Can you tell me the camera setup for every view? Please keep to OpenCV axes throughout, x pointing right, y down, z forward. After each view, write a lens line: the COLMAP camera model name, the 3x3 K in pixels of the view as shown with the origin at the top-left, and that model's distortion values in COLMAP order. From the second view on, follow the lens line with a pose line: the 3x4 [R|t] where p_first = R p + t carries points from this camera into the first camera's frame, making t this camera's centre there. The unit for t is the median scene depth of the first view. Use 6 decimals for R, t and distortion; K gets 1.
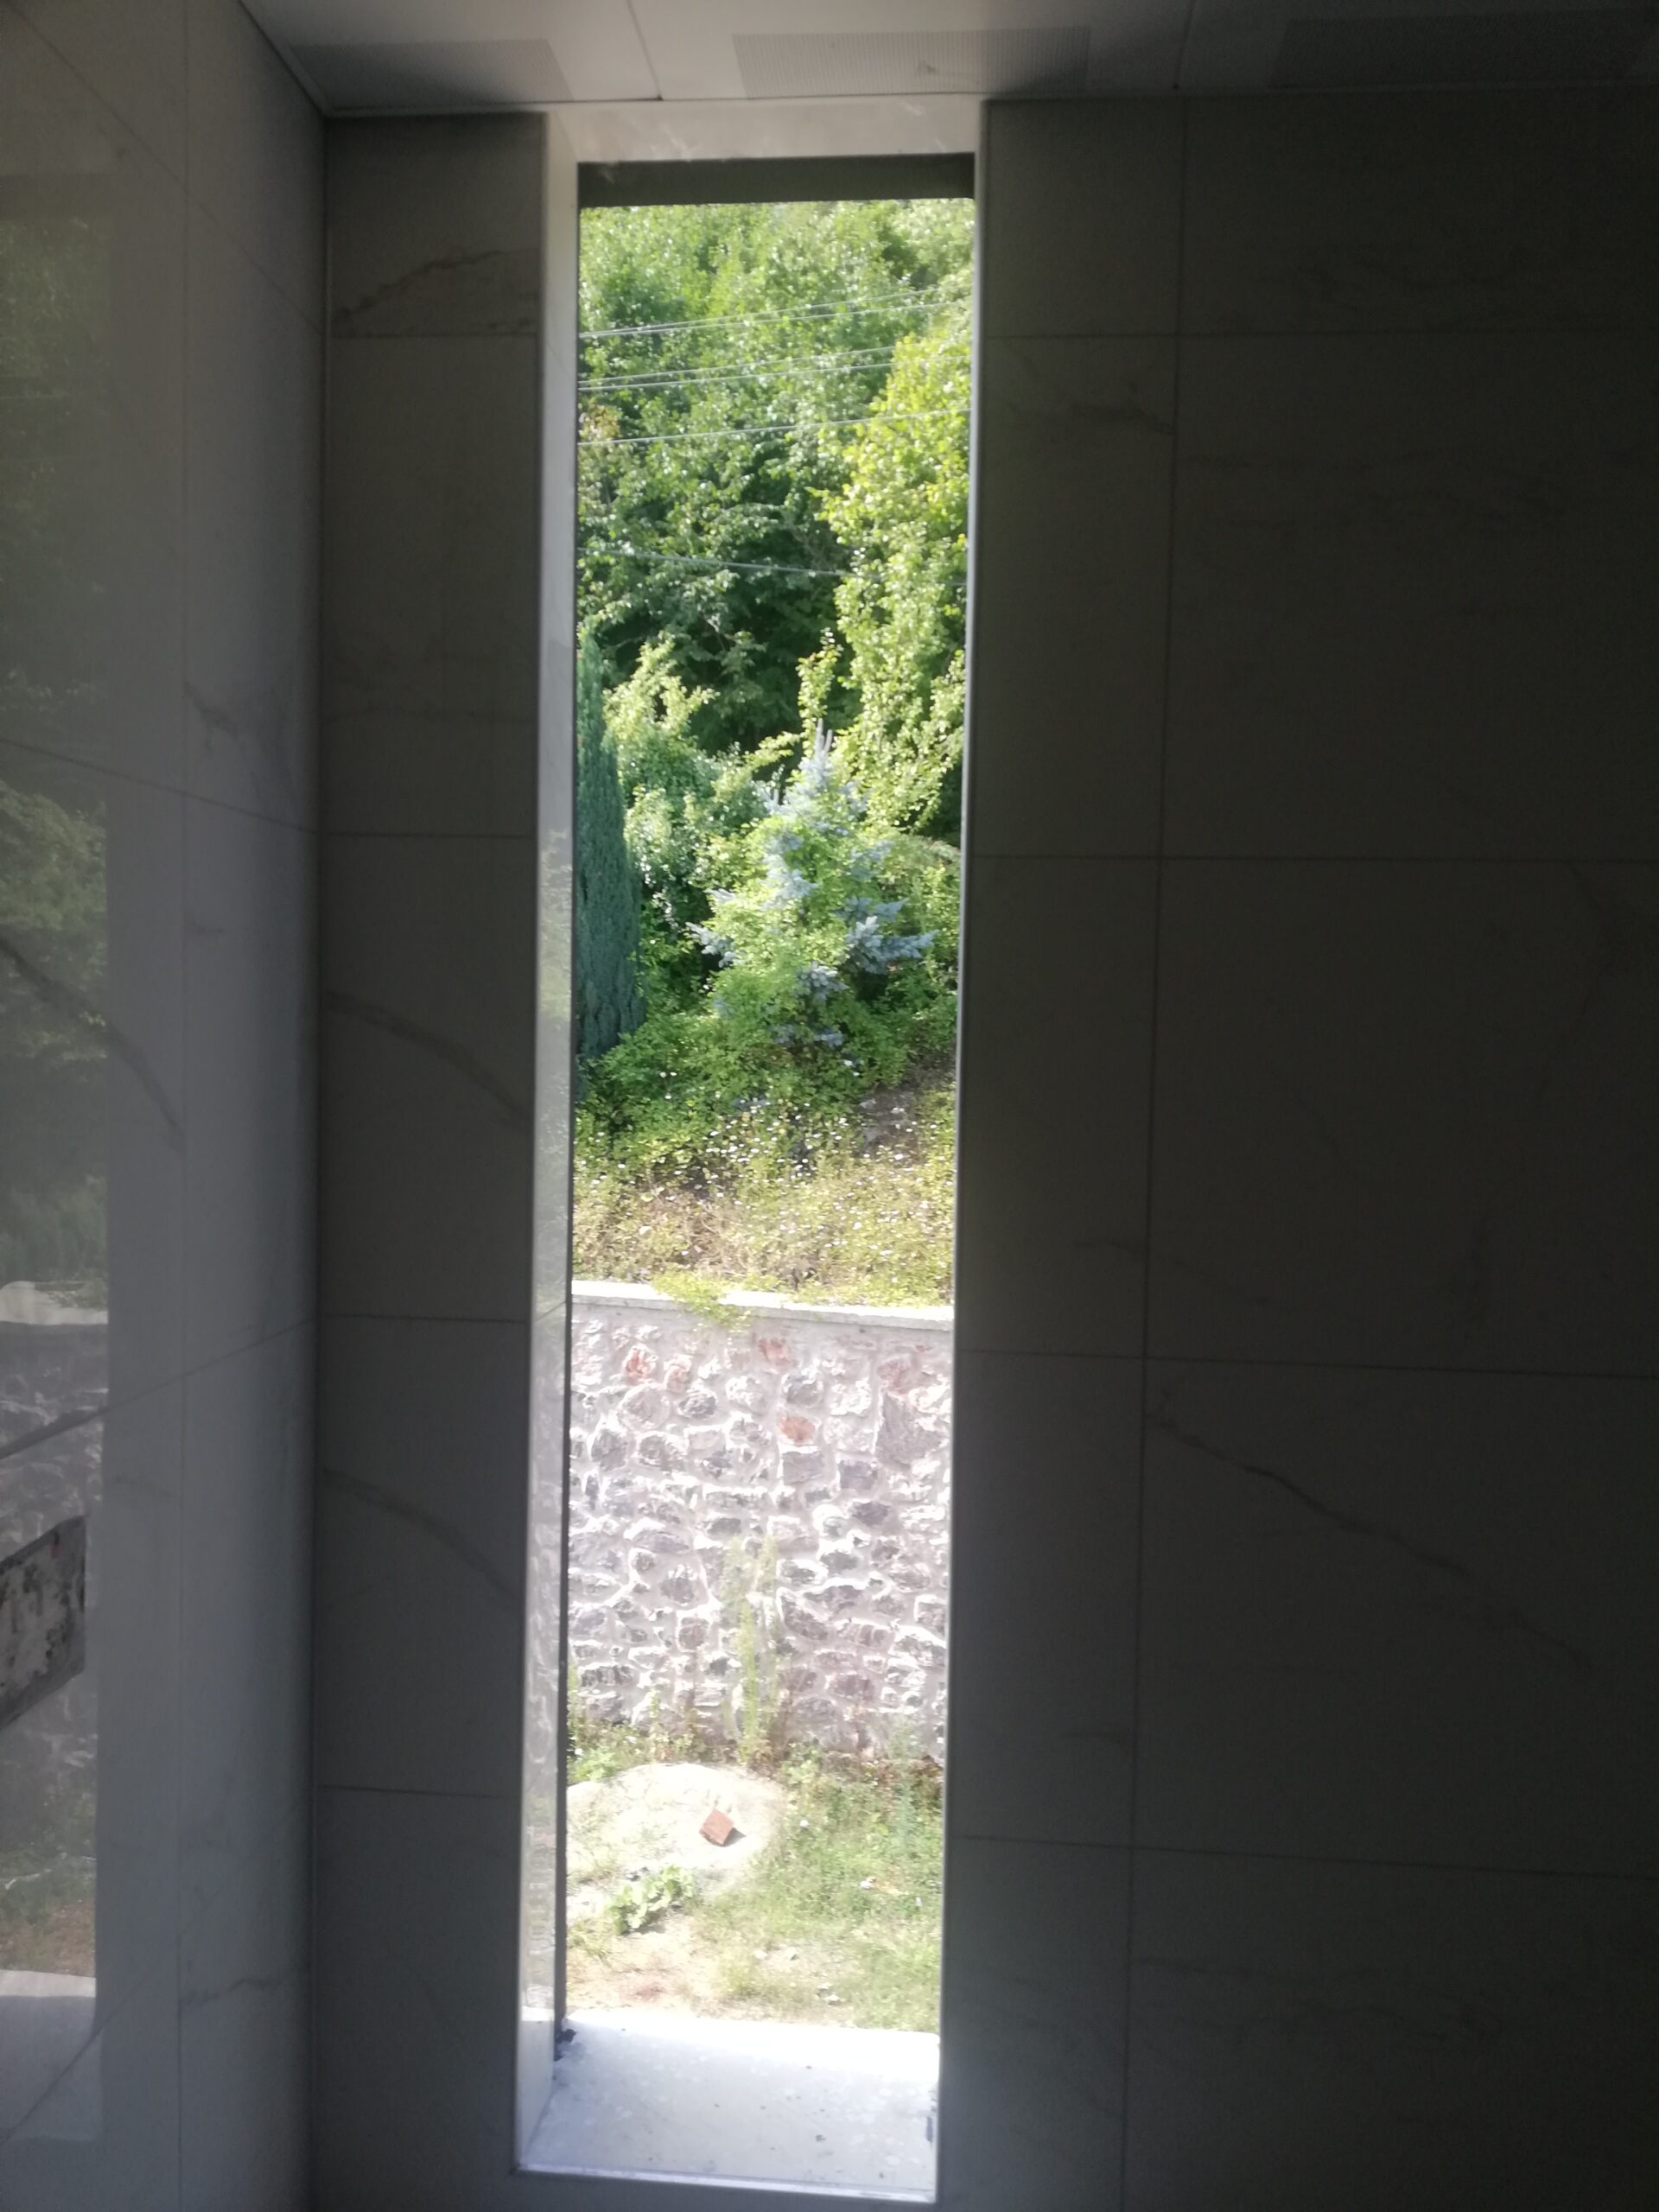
lens RADIAL K [[1700.9, 0, 836.9], [0, 1700.9, 1086.4], [0, 0, 1]] dist [0.050328, -0.059642]
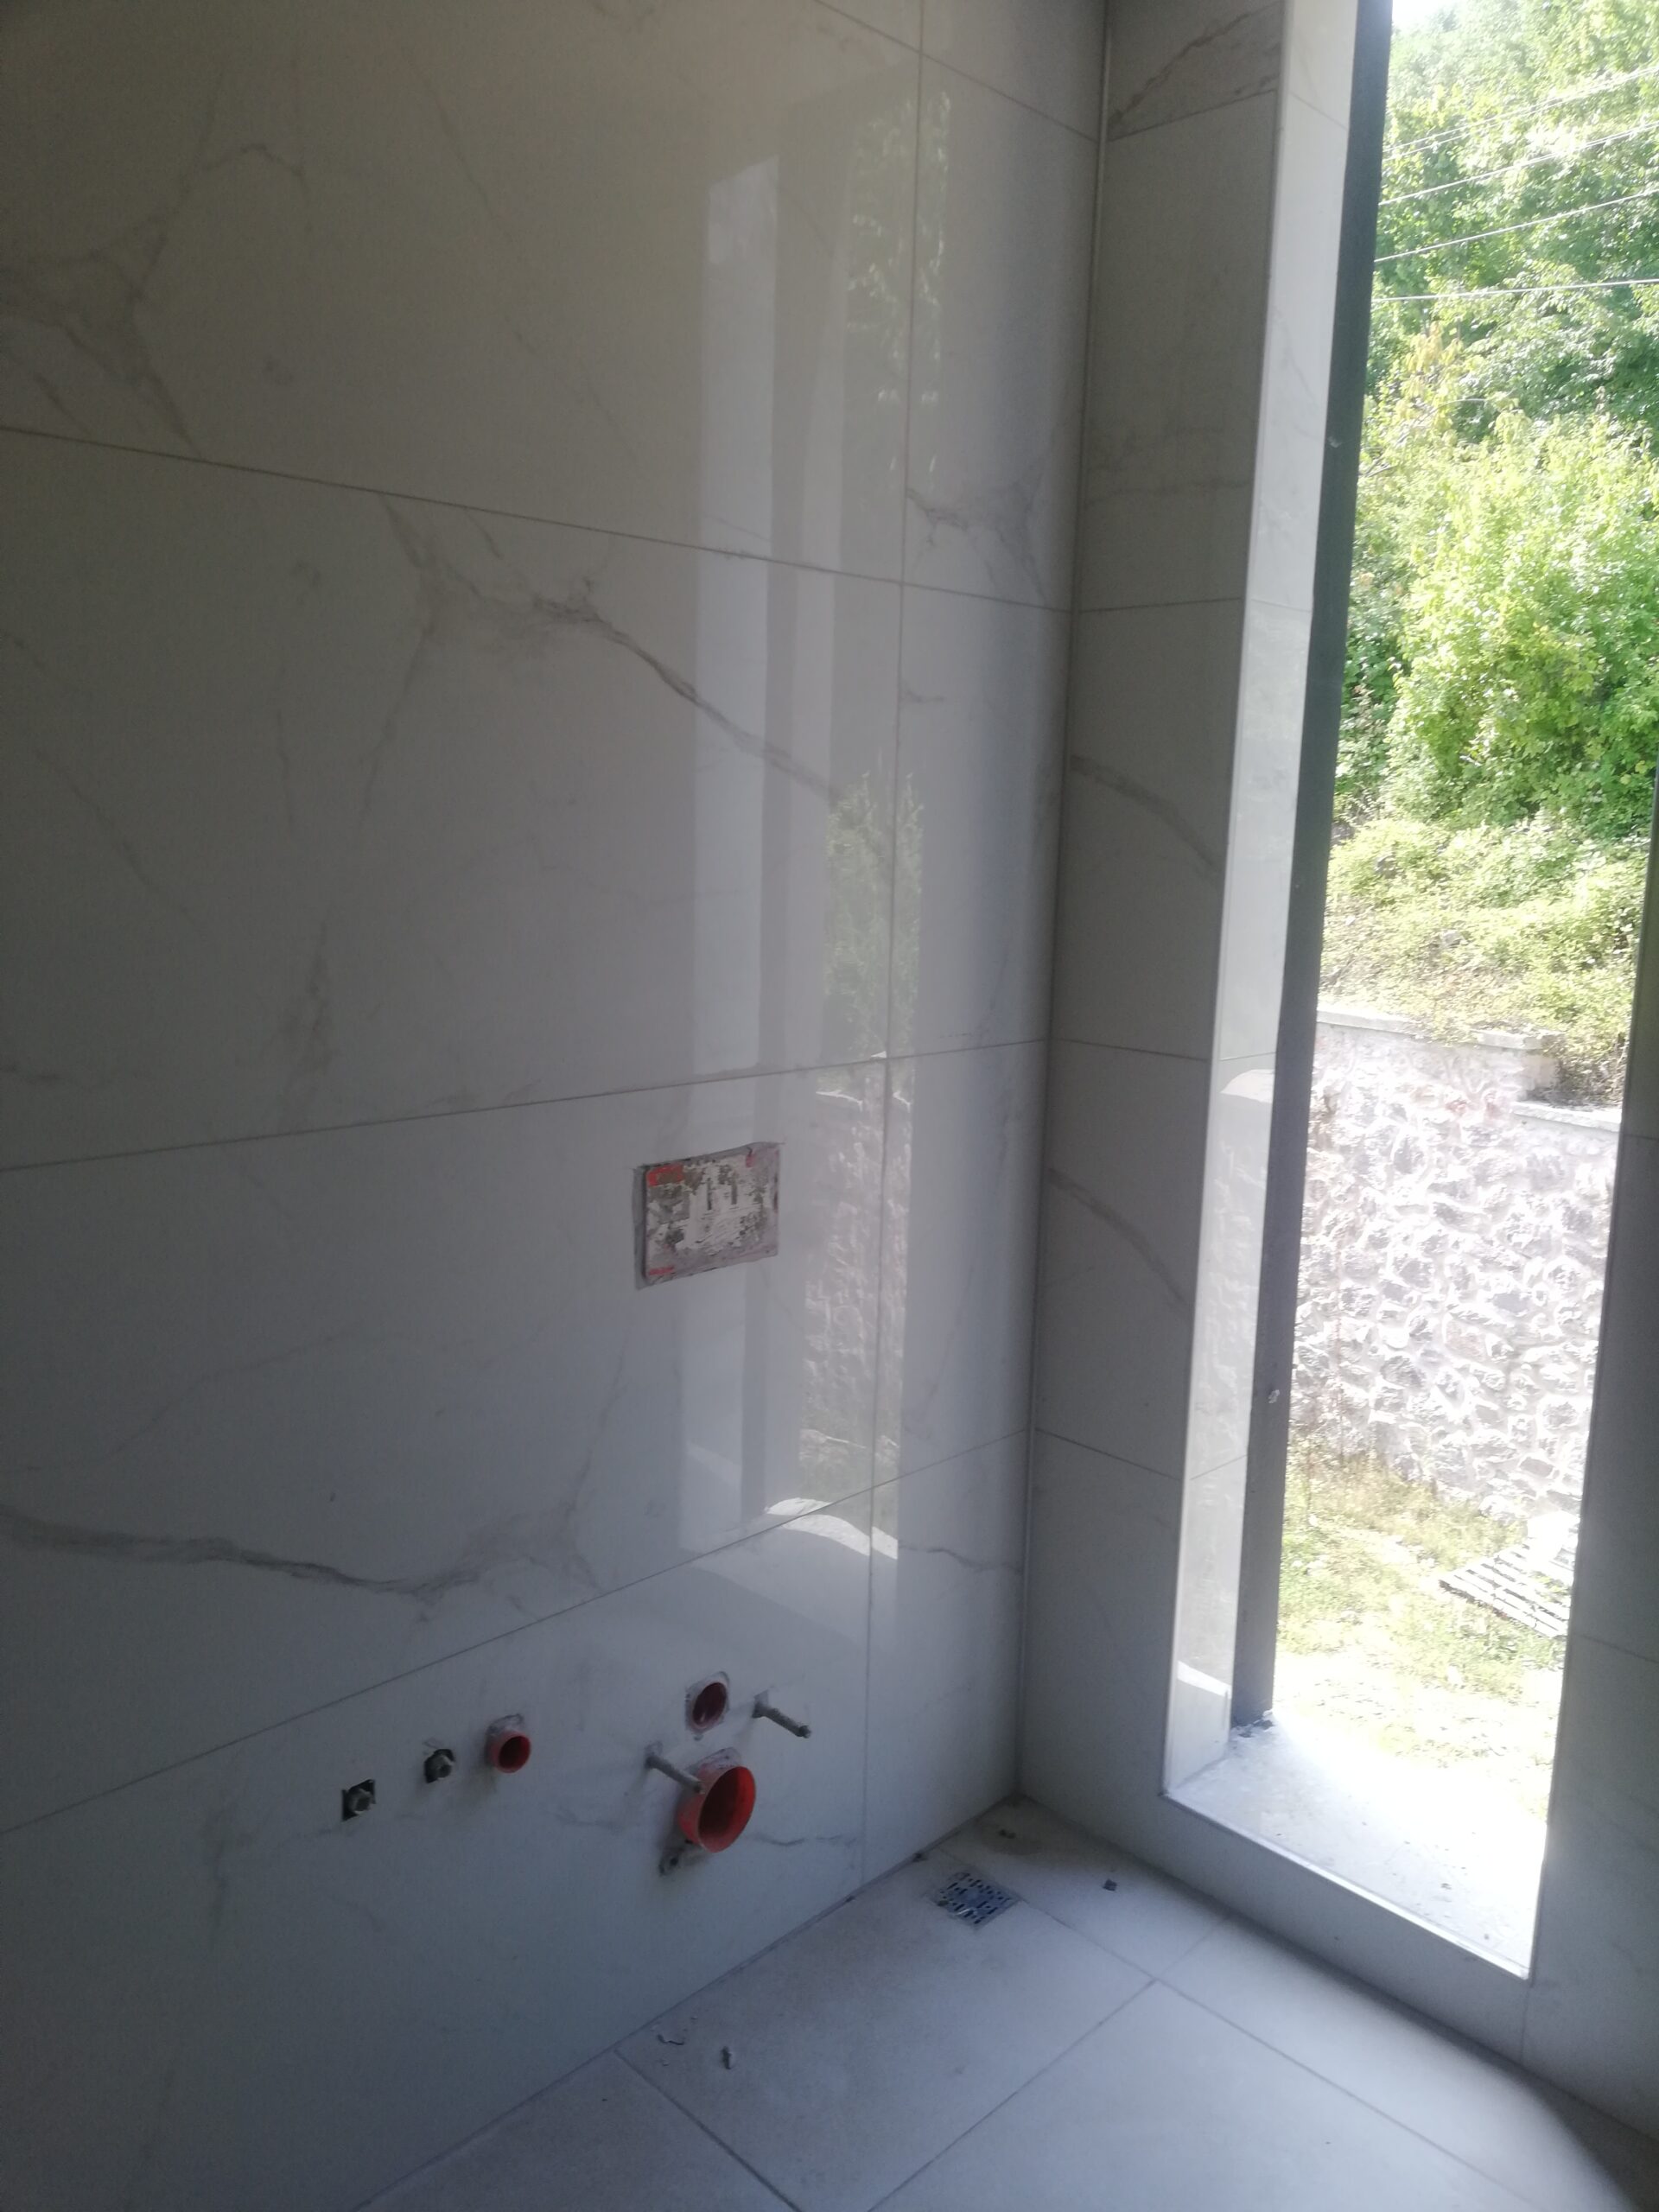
lens RADIAL K [[1700.9, 0, 833.2], [0, 1700.9, 1113.7], [0, 0, 1]] dist [0.050328, -0.059642]
pose [[0.764676, 0.122805, -0.632605, 0.379214], [-0.048987, 0.989911, 0.132953, 0.042868], [0.642550, -0.070676, 0.762977, 0.013118]]
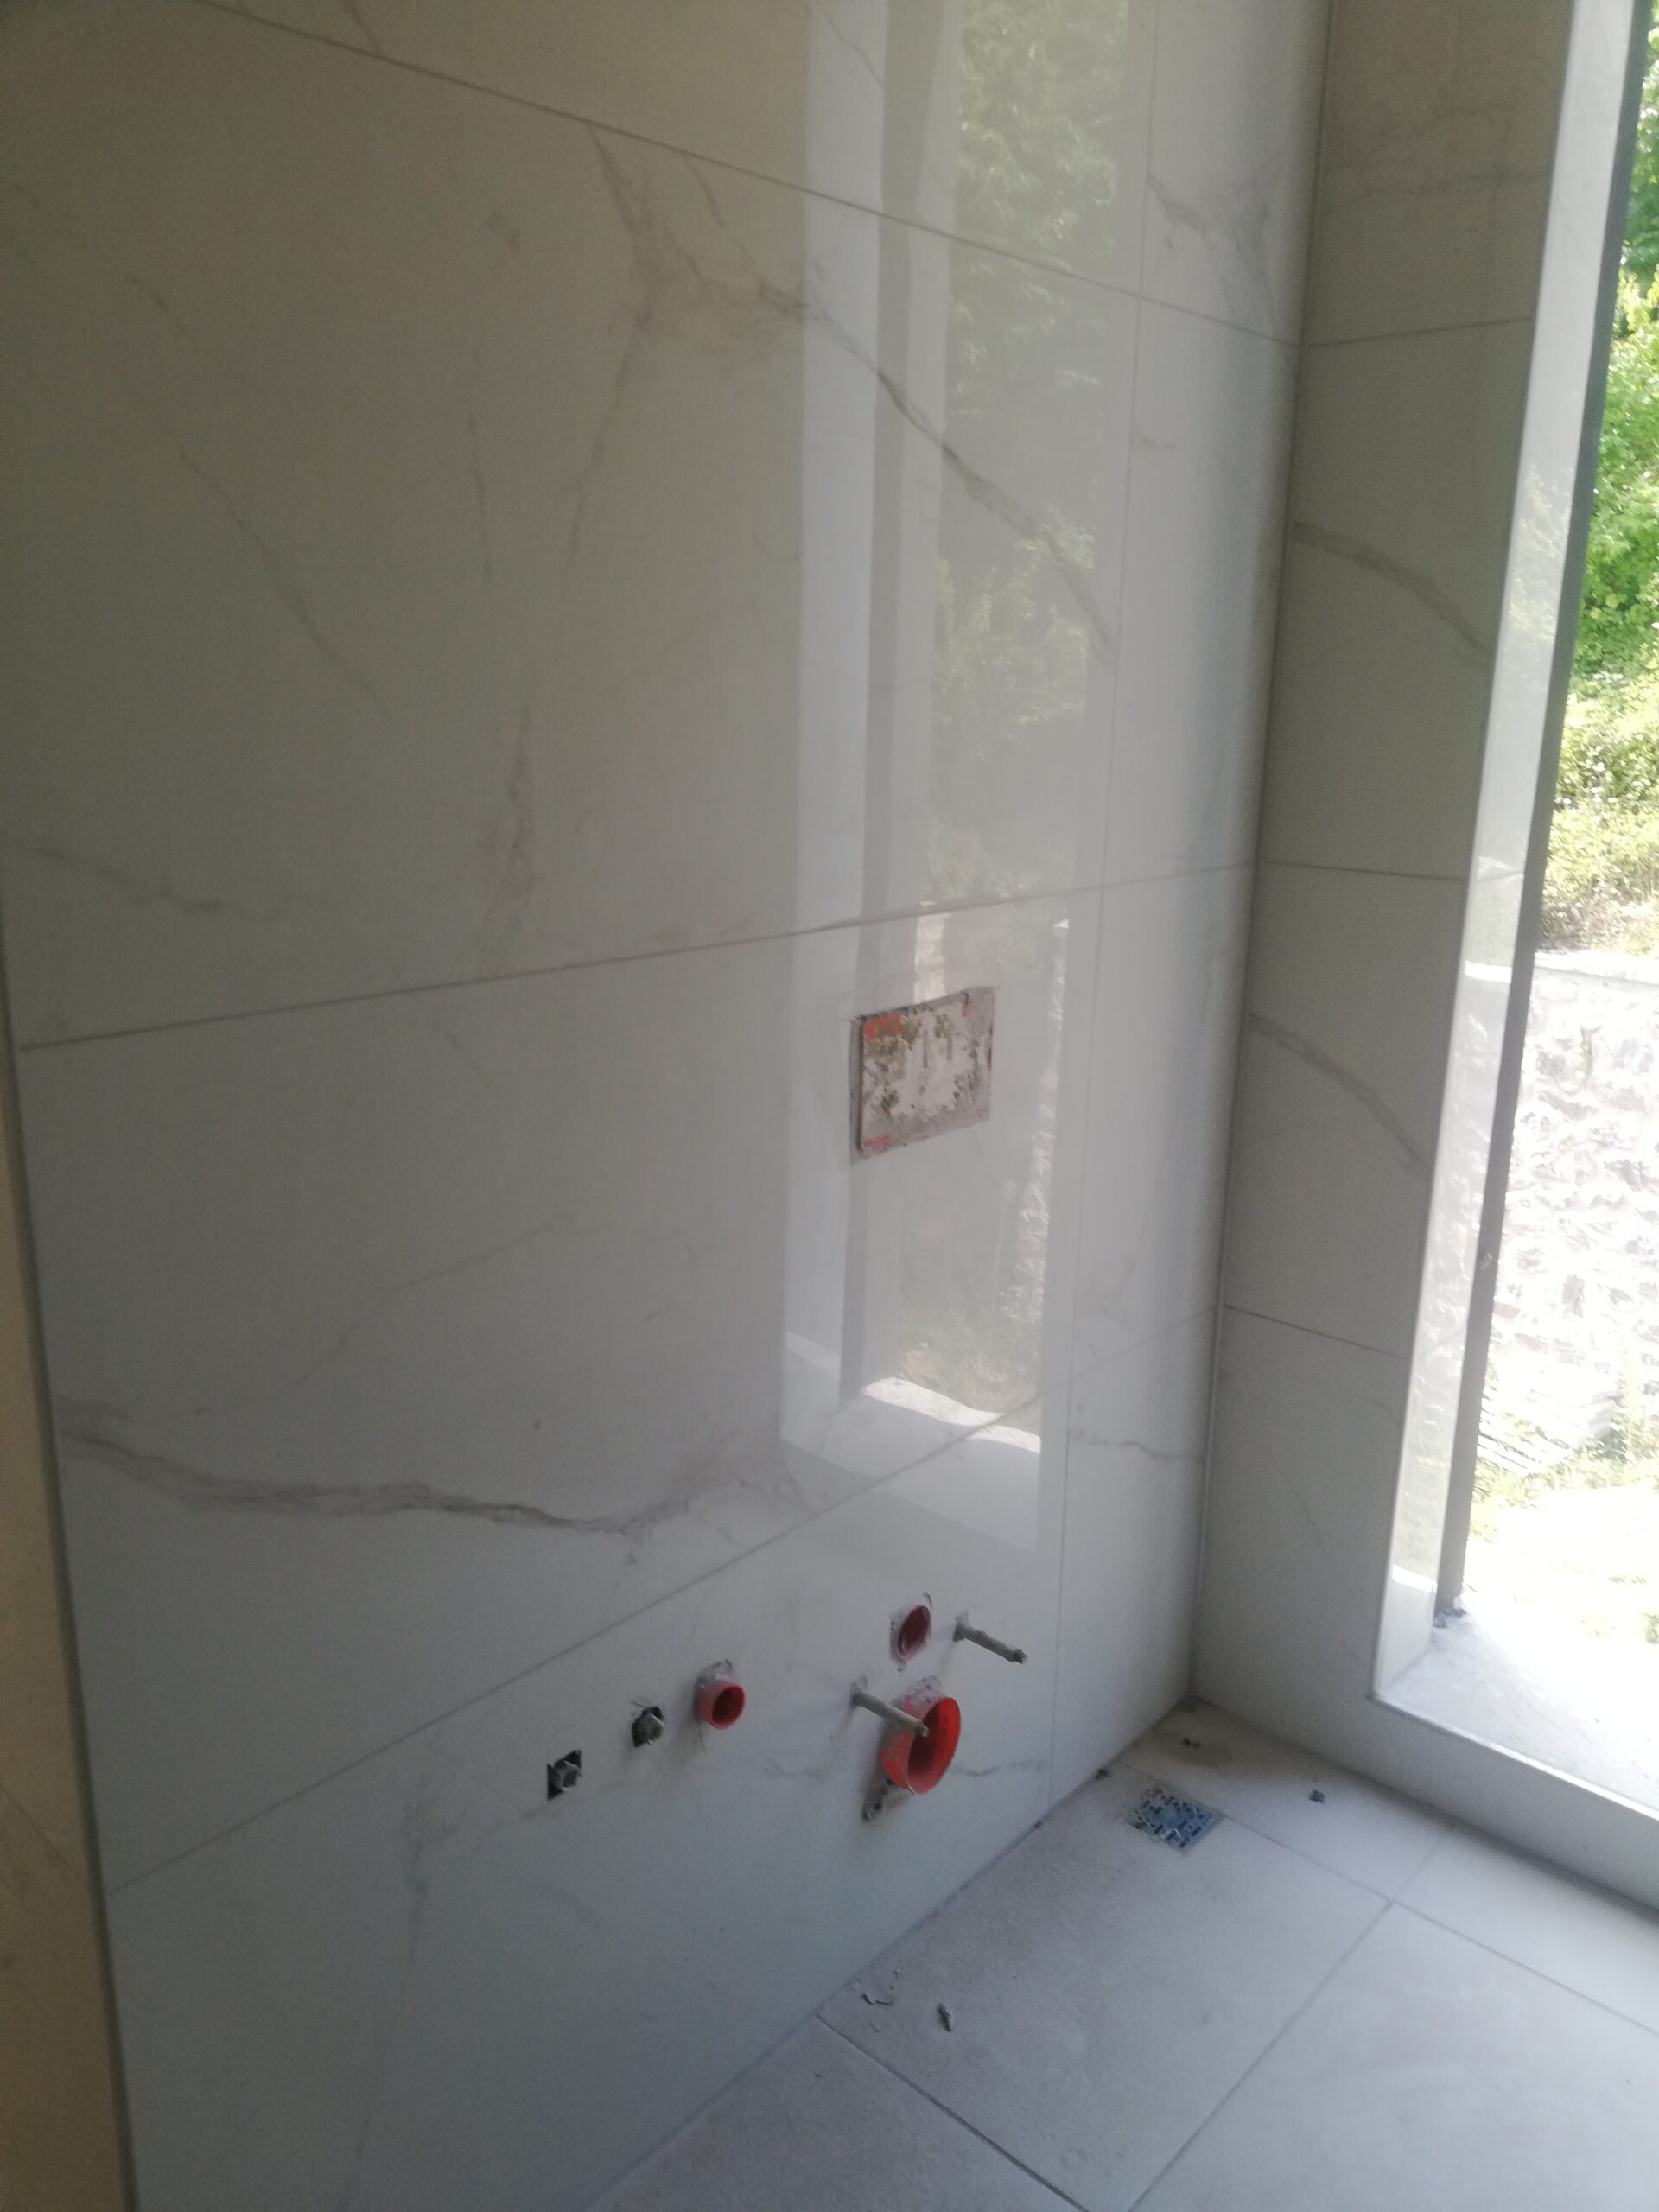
lens RADIAL K [[1700.9, 0, 842.4], [0, 1700.9, 1109.7], [0, 0, 1]] dist [0.050328, -0.059642]
pose [[0.800953, 0.152549, -0.578968, 0.126519], [-0.036407, 0.977617, 0.207220, 0.088140], [0.597620, -0.144895, 0.788579, 0.036279]]
